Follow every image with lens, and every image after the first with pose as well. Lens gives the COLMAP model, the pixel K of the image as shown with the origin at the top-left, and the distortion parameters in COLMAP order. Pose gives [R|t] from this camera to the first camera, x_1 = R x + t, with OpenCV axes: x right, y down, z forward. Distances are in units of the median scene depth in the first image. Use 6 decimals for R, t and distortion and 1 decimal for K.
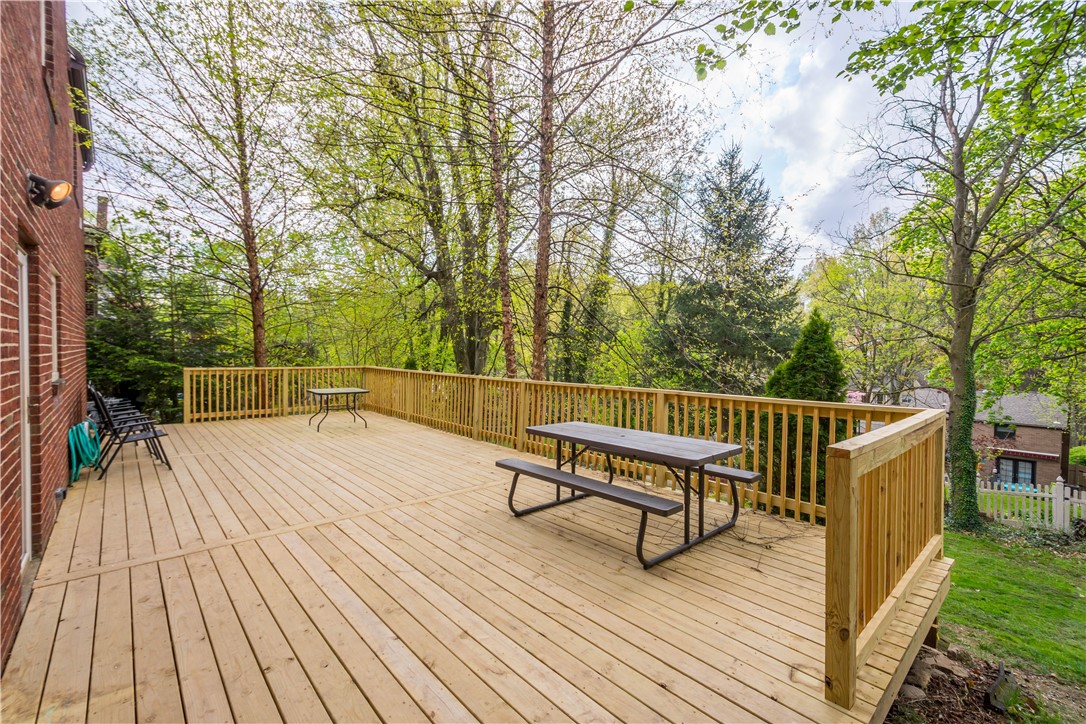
lens RADIAL K [[478.7, 0, 544.7], [0, 478.7, 361.3], [0, 0, 1]] dist [0.013143, -0.002178]
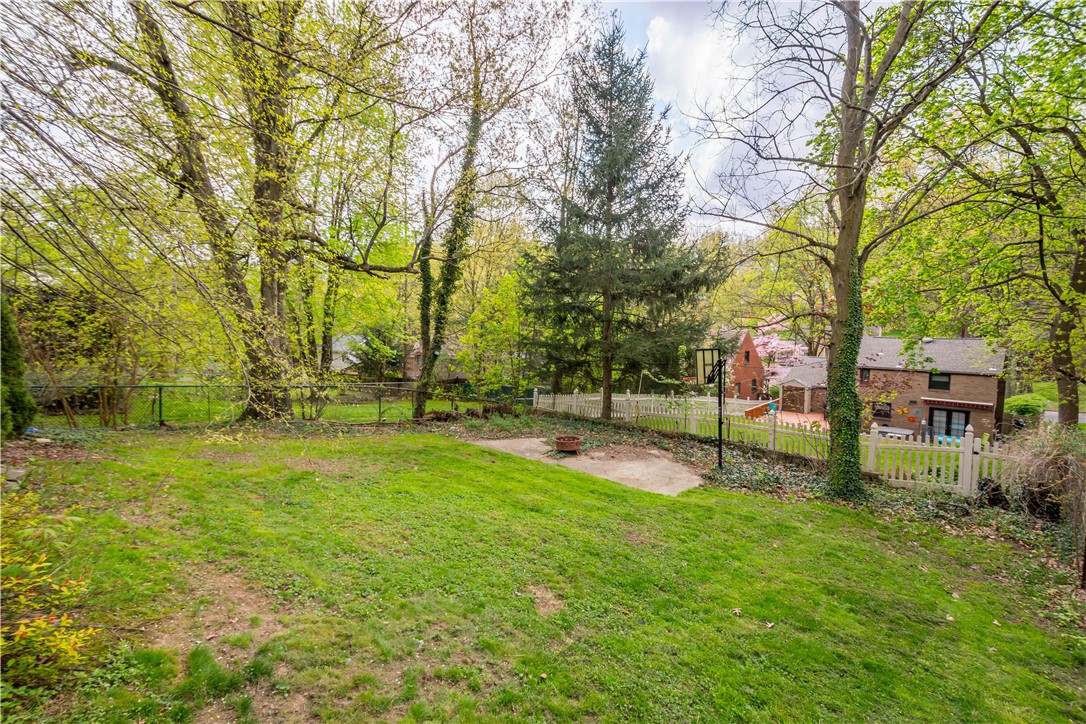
lens RADIAL K [[478.7, 0, 541.4], [0, 478.7, 359.8], [0, 0, 1]] dist [0.013143, -0.002178]
pose [[0.998785, -0.022864, 0.043655, 0.226499], [0.019998, 0.997685, 0.064997, 0.045333], [-0.045040, -0.064045, 0.996930, 0.173854]]
